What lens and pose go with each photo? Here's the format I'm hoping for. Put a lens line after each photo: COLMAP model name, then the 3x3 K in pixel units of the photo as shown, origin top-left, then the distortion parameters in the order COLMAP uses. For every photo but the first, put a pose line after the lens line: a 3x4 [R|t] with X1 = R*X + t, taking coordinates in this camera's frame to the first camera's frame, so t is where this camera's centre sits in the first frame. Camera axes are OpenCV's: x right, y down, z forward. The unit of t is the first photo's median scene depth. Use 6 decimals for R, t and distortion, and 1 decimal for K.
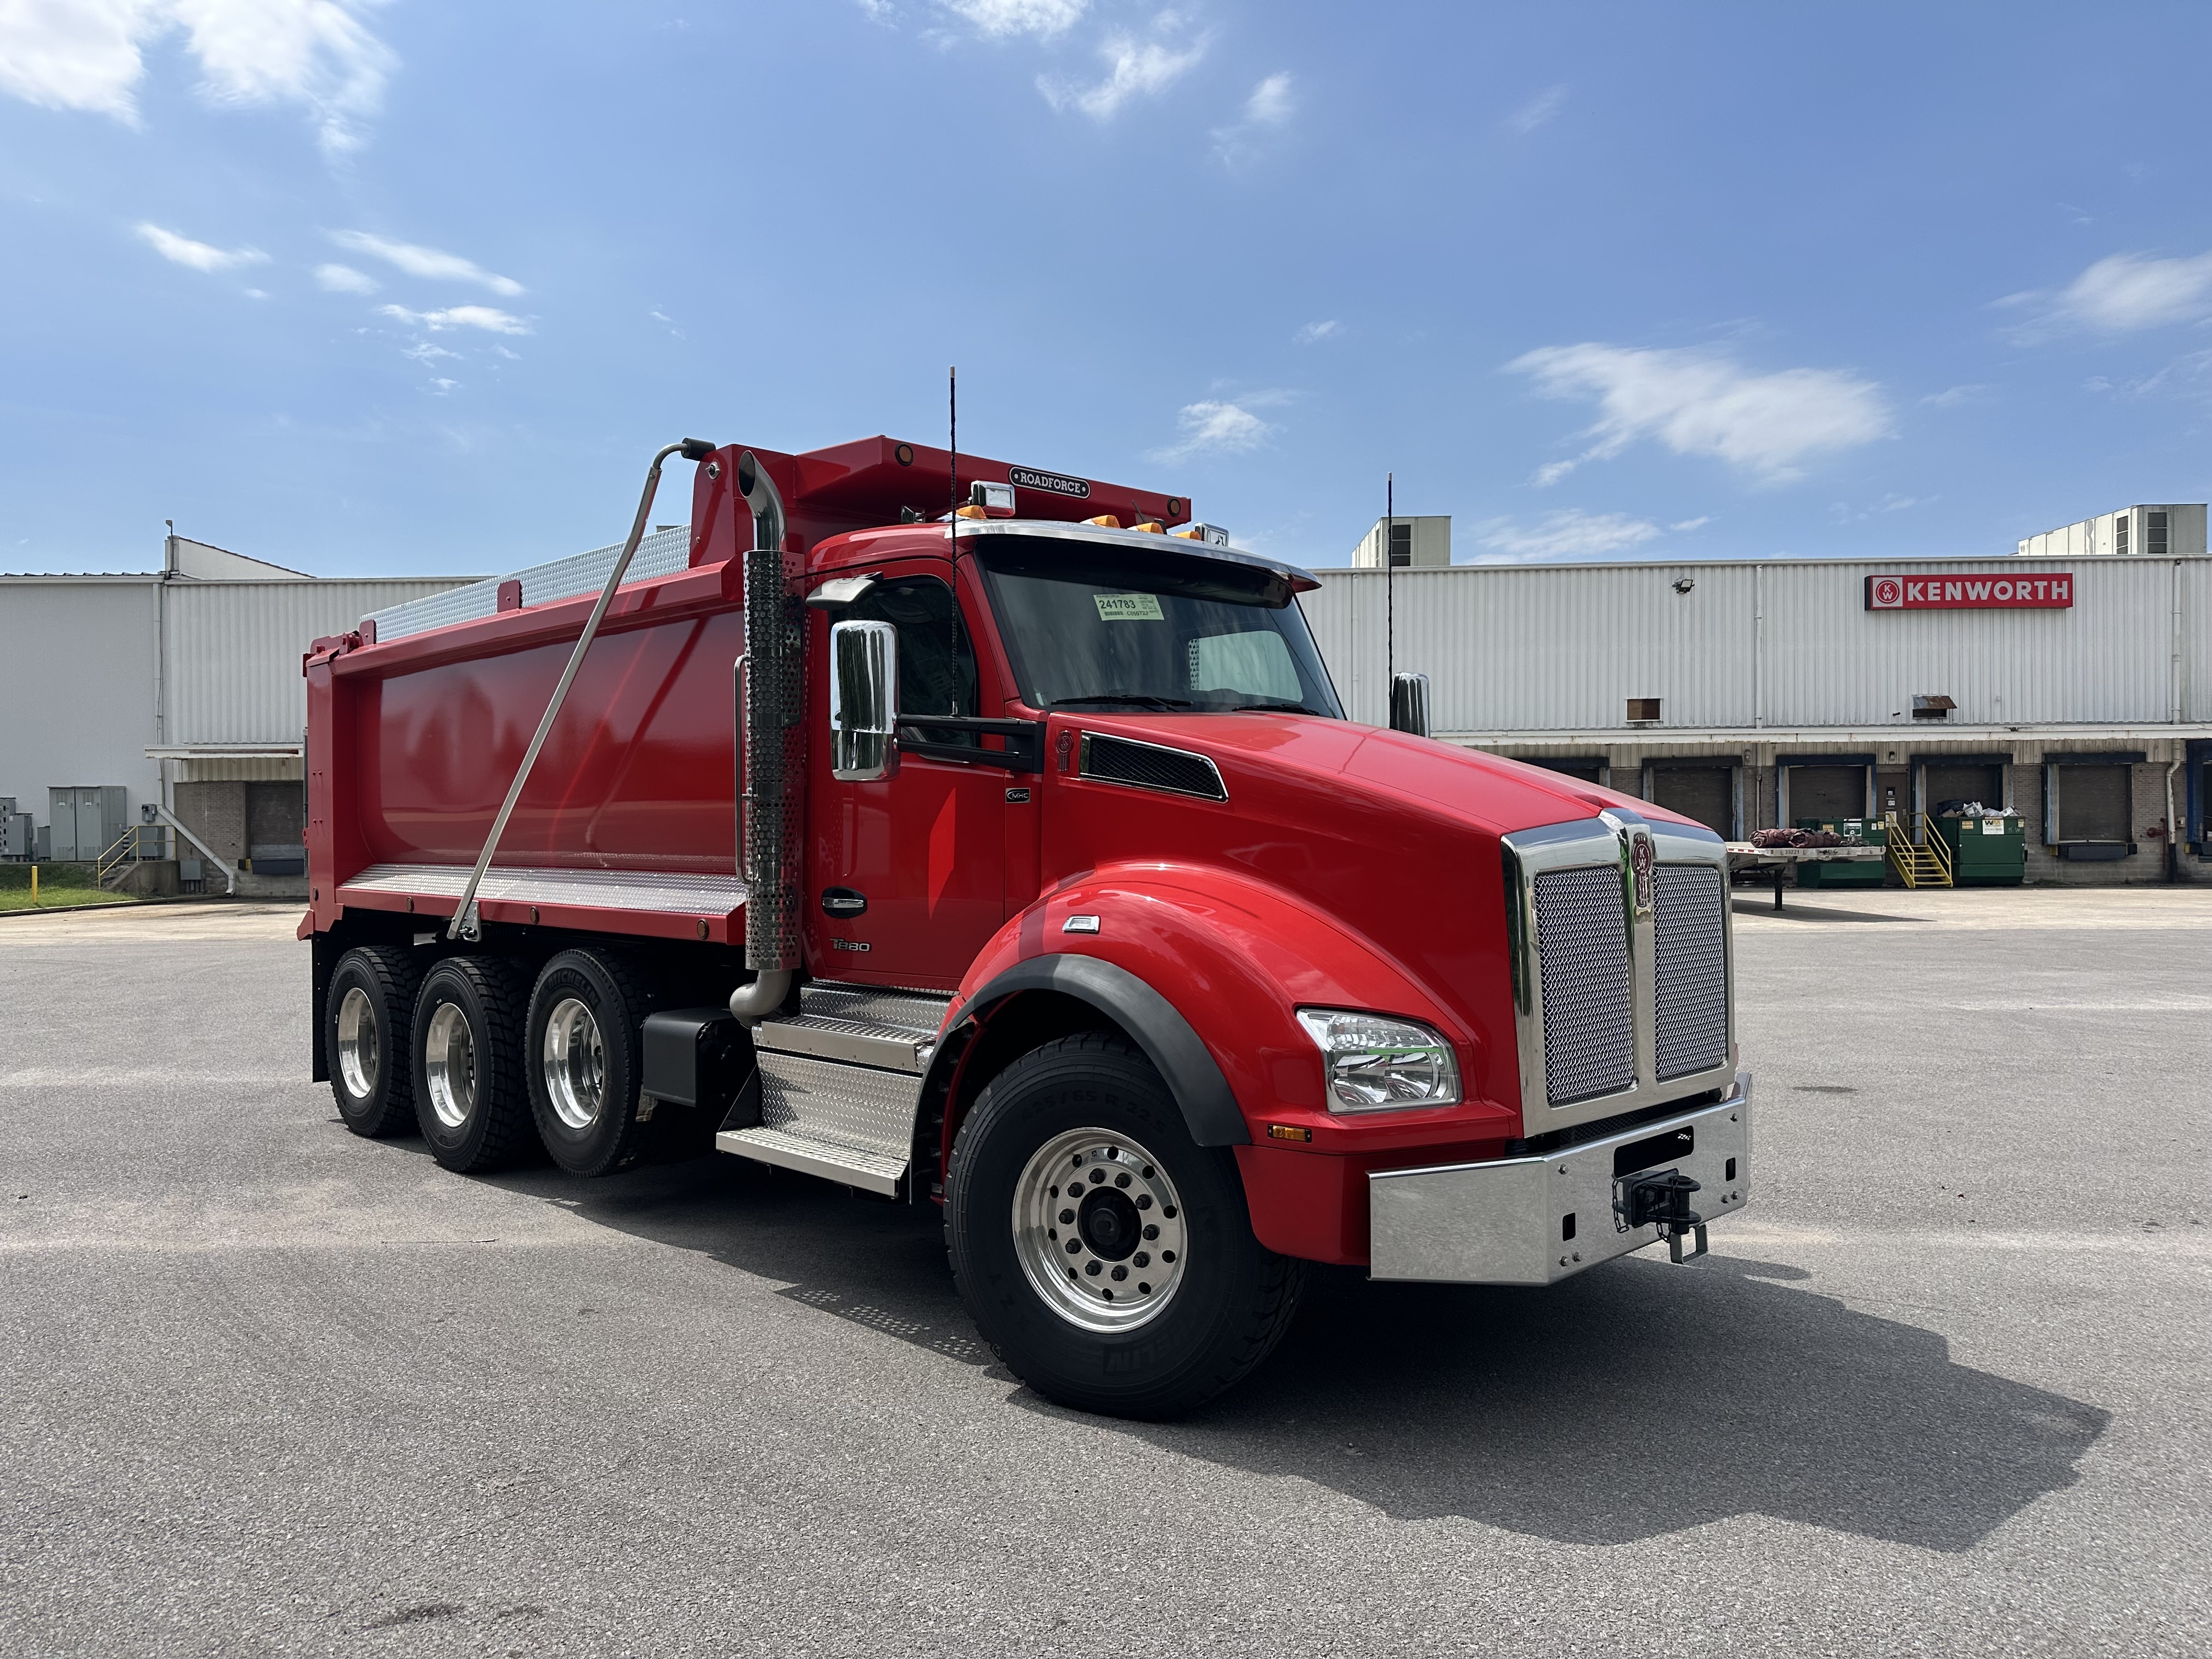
lens RADIAL K [[1545.6, 0, 1098.7], [0, 1545.6, 837.9], [0, 0, 1]] dist [0.009167, 0.000262]
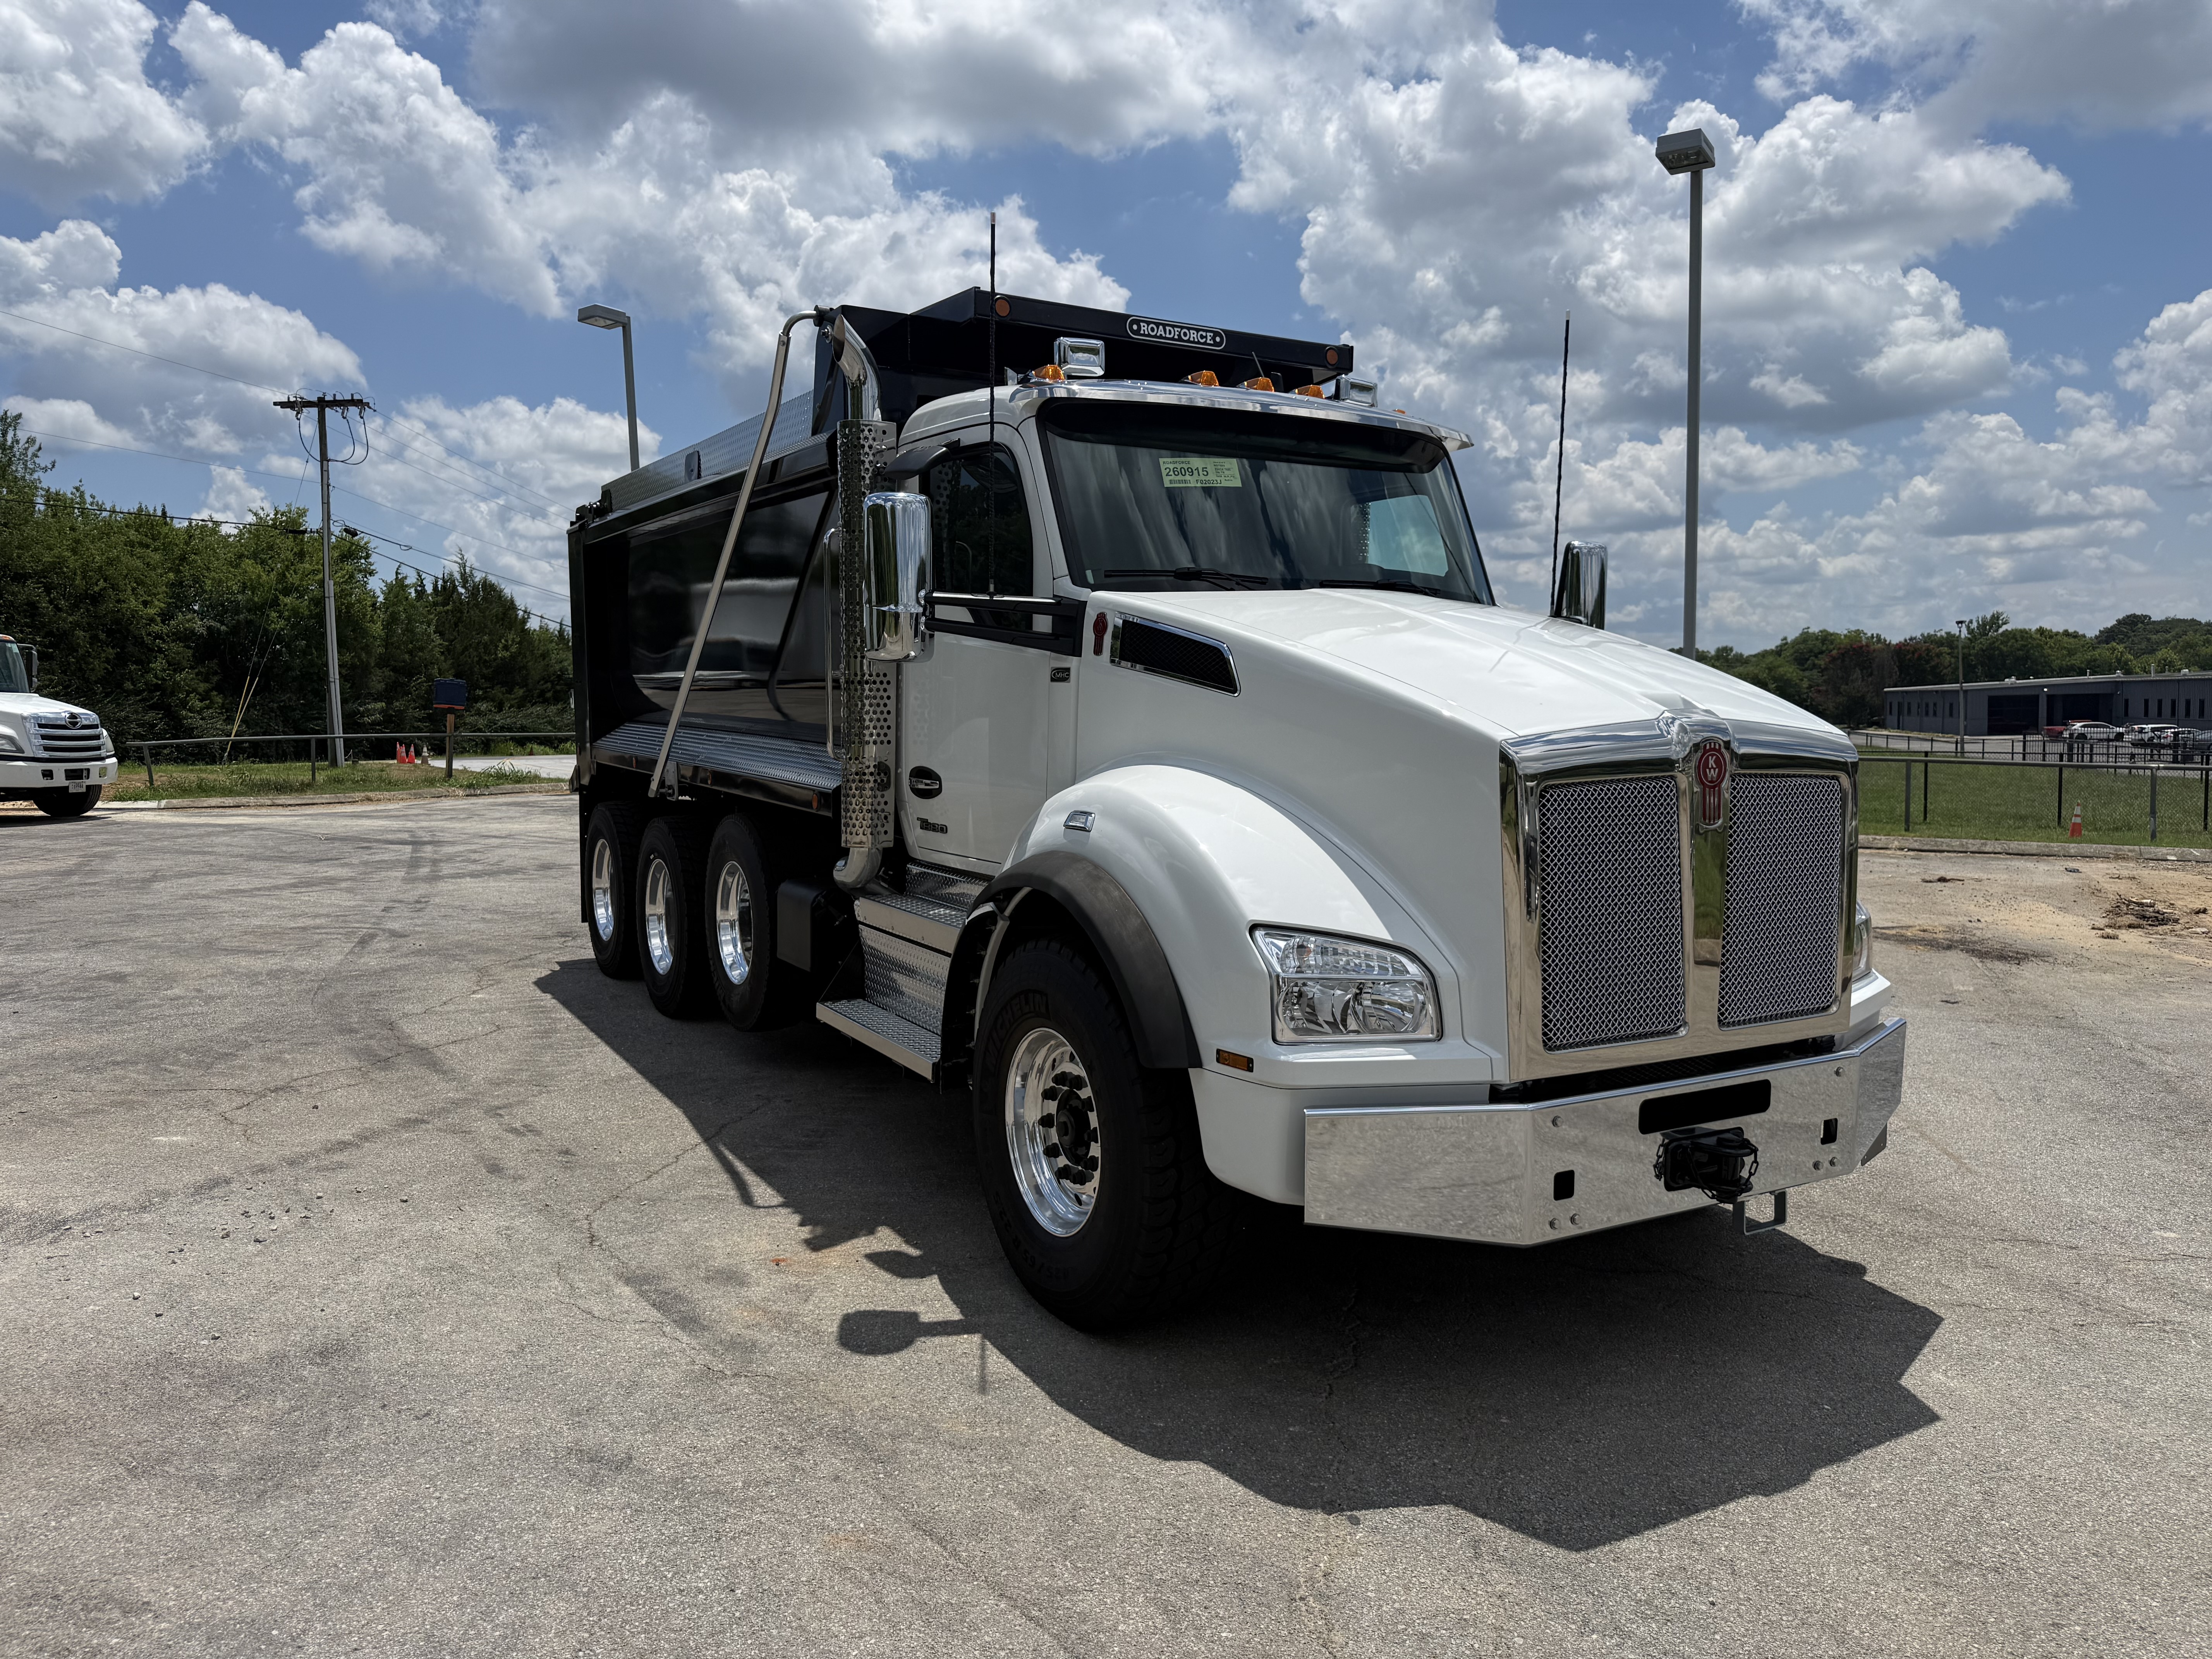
lens RADIAL K [[1545.6, 0, 1098.7], [0, 1545.6, 837.9], [0, 0, 1]] dist [0.009167, 0.000262]
pose [[0.970201, 0.041788, -0.238670, 0.198481], [-0.020067, 0.995490, 0.092723, -0.018341], [0.241468, -0.085170, 0.966664, 0.078023]]
